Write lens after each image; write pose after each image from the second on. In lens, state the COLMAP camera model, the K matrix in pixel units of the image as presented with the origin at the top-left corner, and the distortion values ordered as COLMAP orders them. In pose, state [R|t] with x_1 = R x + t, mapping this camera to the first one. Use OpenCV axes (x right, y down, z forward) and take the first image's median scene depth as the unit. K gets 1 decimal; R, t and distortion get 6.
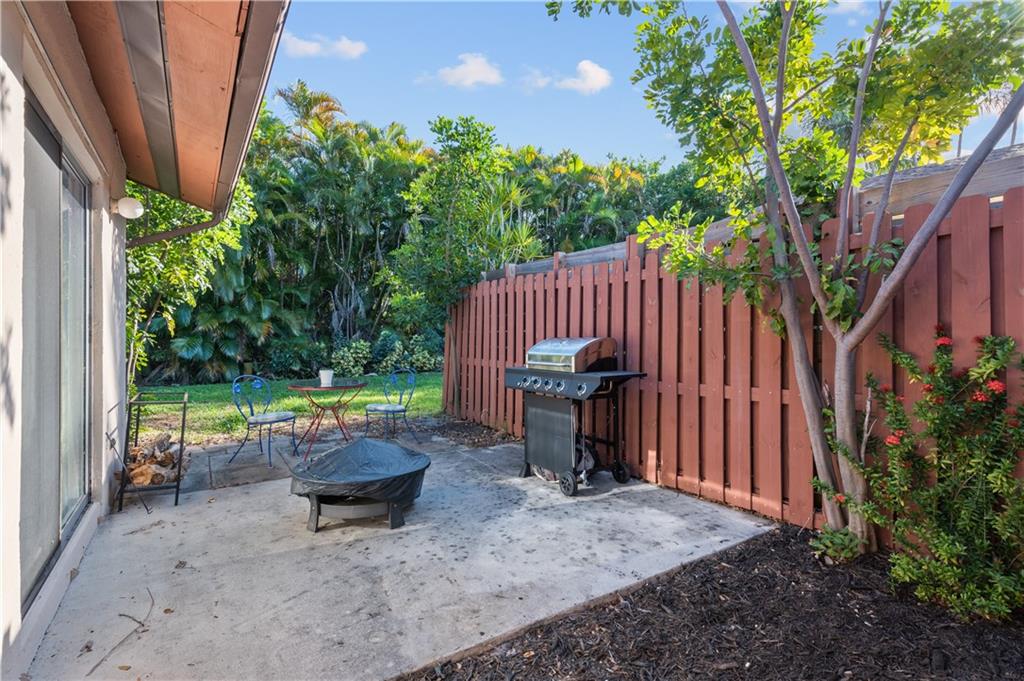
lens RADIAL K [[489.1, 0, 516.5], [0, 489.1, 338.6], [0, 0, 1]] dist [0.030095, -0.010336]
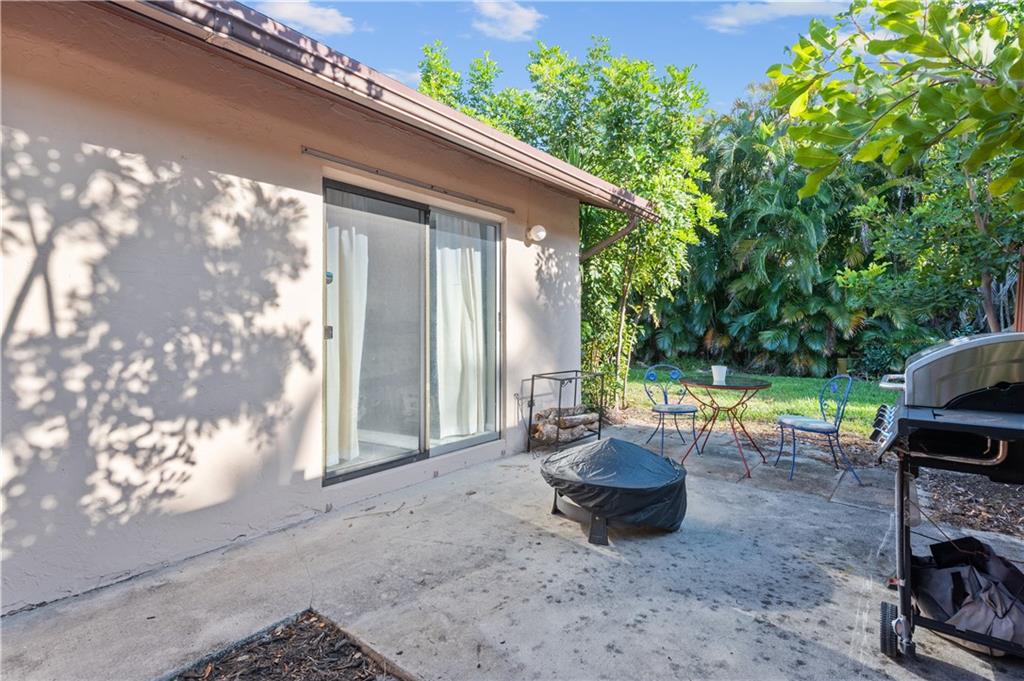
lens RADIAL K [[489.1, 0, 516.5], [0, 489.1, 338.6], [0, 0, 1]] dist [0.030095, -0.010336]
pose [[0.308478, 0.019556, -0.951031, 0.477996], [-0.006713, 0.999809, 0.018381, 0.001526], [0.951208, 0.000714, 0.308550, 0.520481]]
